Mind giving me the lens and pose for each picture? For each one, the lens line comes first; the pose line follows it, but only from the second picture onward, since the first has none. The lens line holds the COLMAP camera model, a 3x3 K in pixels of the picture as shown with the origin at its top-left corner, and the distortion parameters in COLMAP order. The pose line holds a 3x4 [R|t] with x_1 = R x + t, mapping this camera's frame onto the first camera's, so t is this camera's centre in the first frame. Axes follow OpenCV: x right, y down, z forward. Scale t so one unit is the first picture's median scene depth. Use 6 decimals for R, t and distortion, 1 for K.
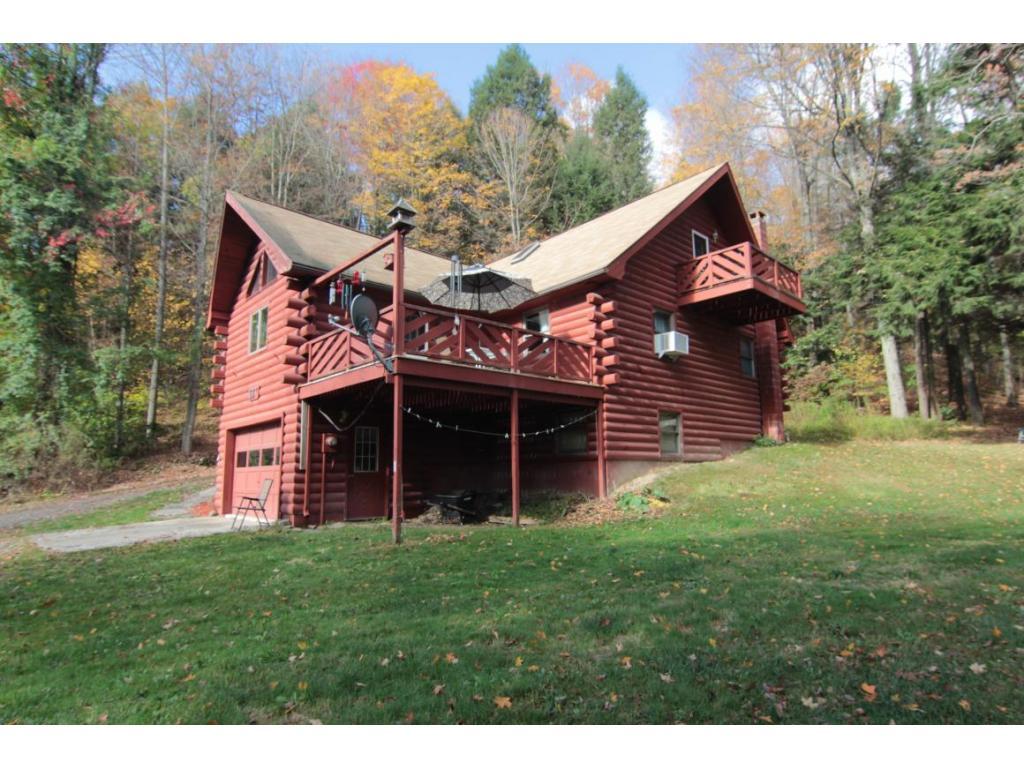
lens RADIAL K [[573.5, 0, 513.8], [0, 573.5, 387.6], [0, 0, 1]] dist [-0.013775, -0.001693]
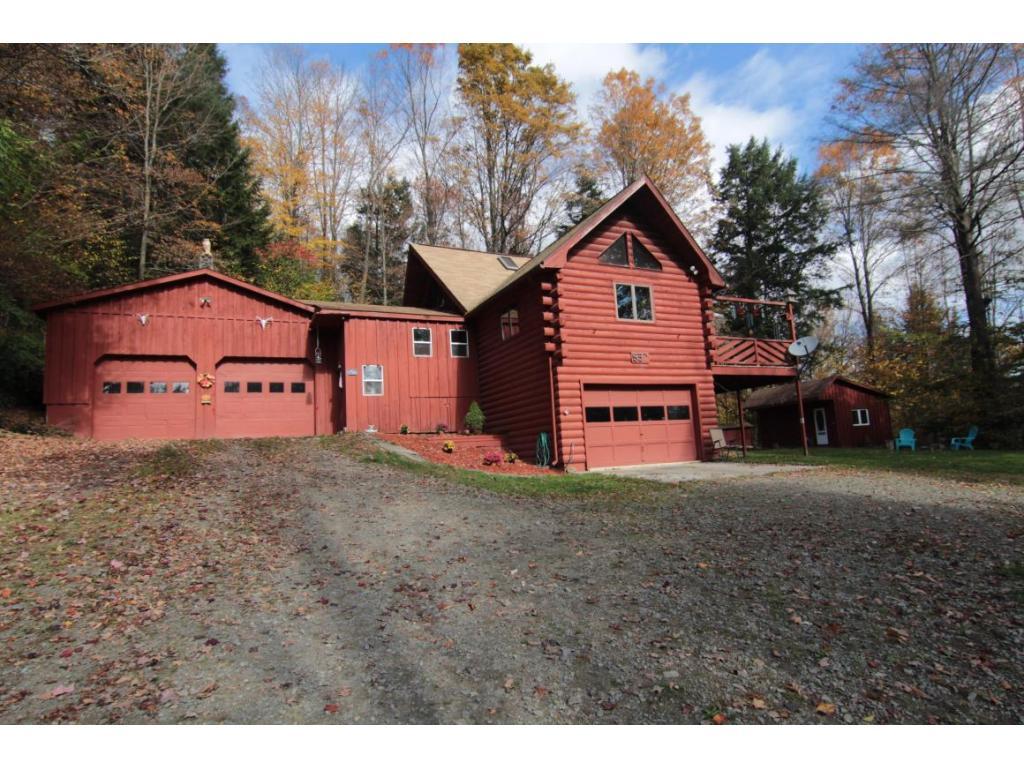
lens RADIAL K [[573.5, 0, 513.8], [0, 573.5, 387.6], [0, 0, 1]] dist [-0.013775, -0.001693]
pose [[0.288935, 0.115619, 0.950341, -1.551608], [-0.096450, 0.991145, -0.091259, 0.191788], [-0.952478, -0.065292, 0.297528, 0.861245]]
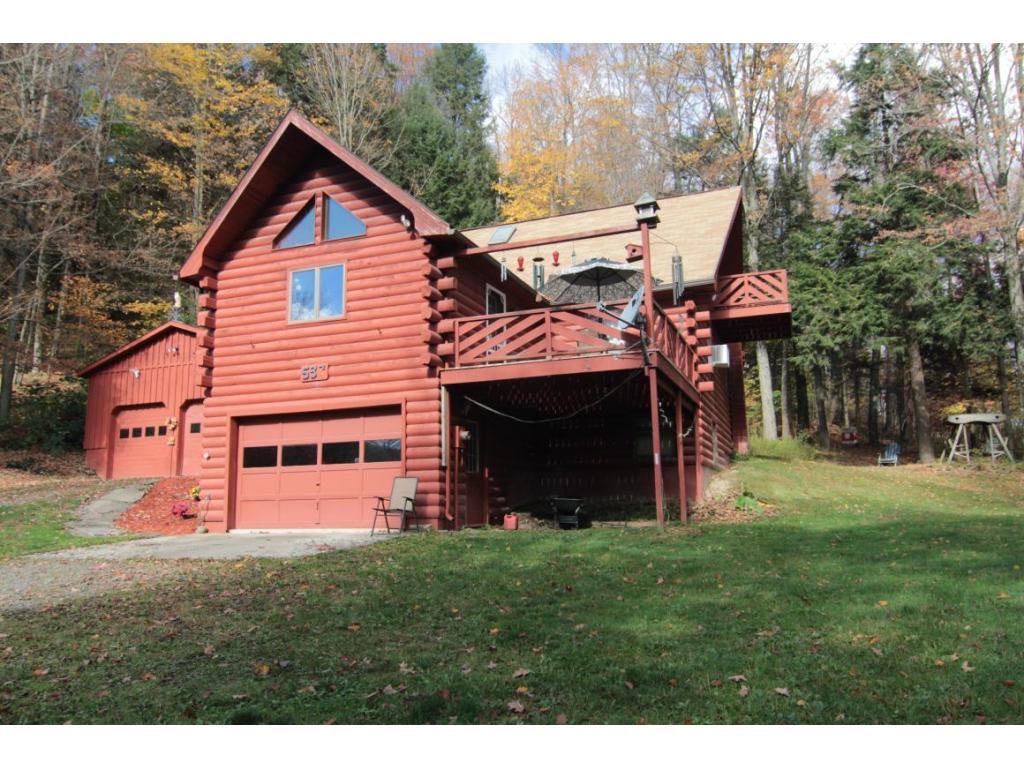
lens RADIAL K [[737.2, 0, 512.0], [0, 737.2, 384.0], [0, 0, 1]] dist [0.004120, 0.001750]
pose [[0.897586, 0.071977, 0.434923, -0.626512], [-0.065288, 0.997406, -0.030323, 0.037477], [-0.435977, -0.001178, 0.899957, -0.034452]]
